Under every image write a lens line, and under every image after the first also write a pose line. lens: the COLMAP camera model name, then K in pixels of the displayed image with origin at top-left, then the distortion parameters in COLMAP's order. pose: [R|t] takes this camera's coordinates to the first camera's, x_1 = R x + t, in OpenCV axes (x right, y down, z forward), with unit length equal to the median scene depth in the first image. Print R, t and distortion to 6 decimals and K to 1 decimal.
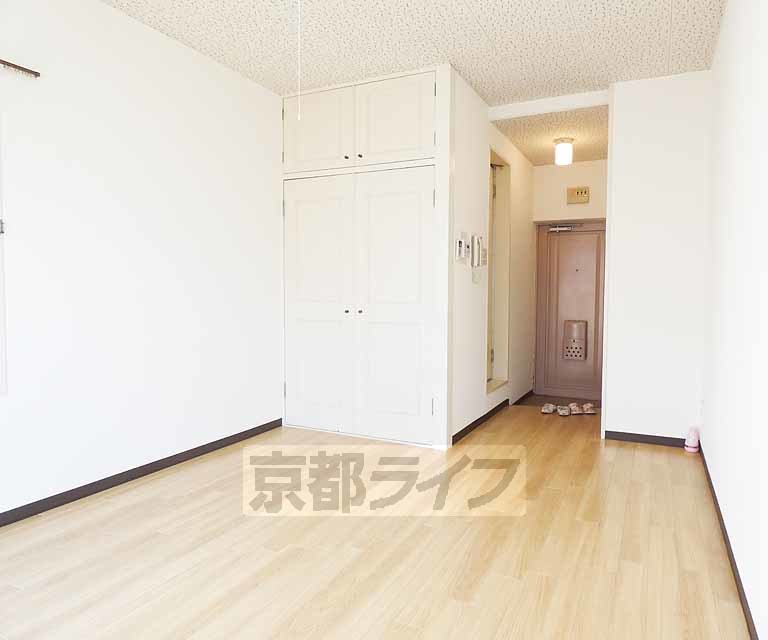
lens RADIAL K [[530.3, 0, 426.9], [0, 530.3, 327.5], [0, 0, 1]] dist [-0.005097, -0.002869]
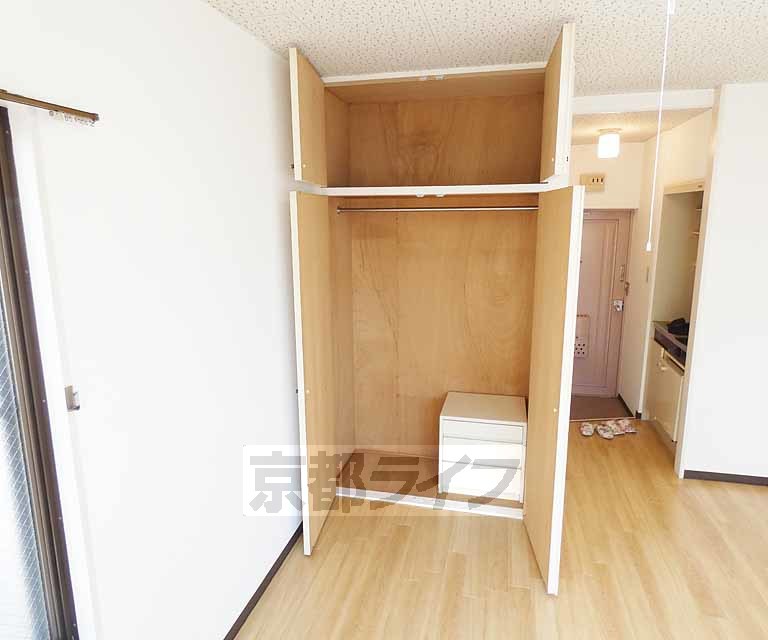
lens RADIAL K [[530.3, 0, 385.3], [0, 530.3, 316.5], [0, 0, 1]] dist [-0.005097, -0.002869]
pose [[0.979841, -0.053009, 0.192619, -0.336718], [0.028829, 0.991582, 0.126232, -0.201189], [-0.197689, -0.118134, 0.973120, 0.224949]]
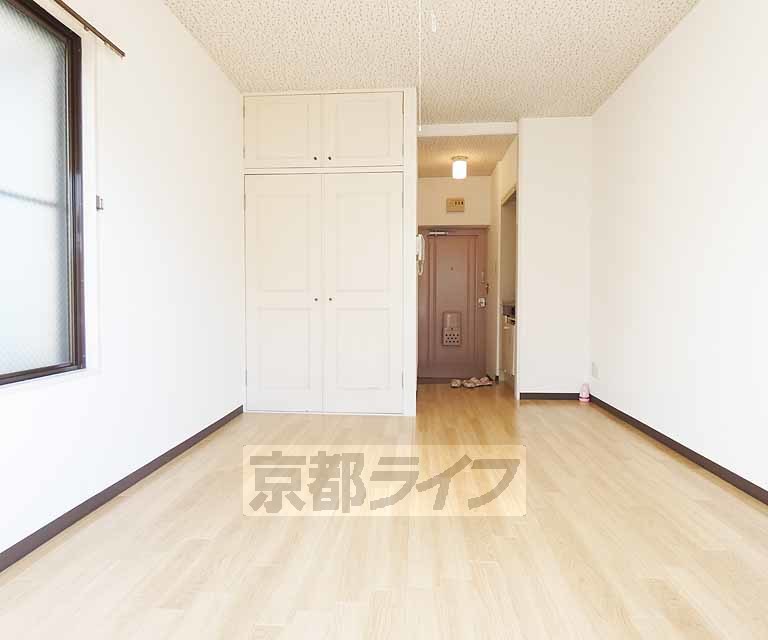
lens RADIAL K [[530.3, 0, 387.6], [0, 530.3, 323.5], [0, 0, 1]] dist [-0.005097, -0.002869]
pose [[0.935616, -0.025375, 0.352107, -0.382572], [0.033692, 0.999279, -0.017512, 0.041714], [-0.351409, 0.028247, 0.935796, -0.063299]]
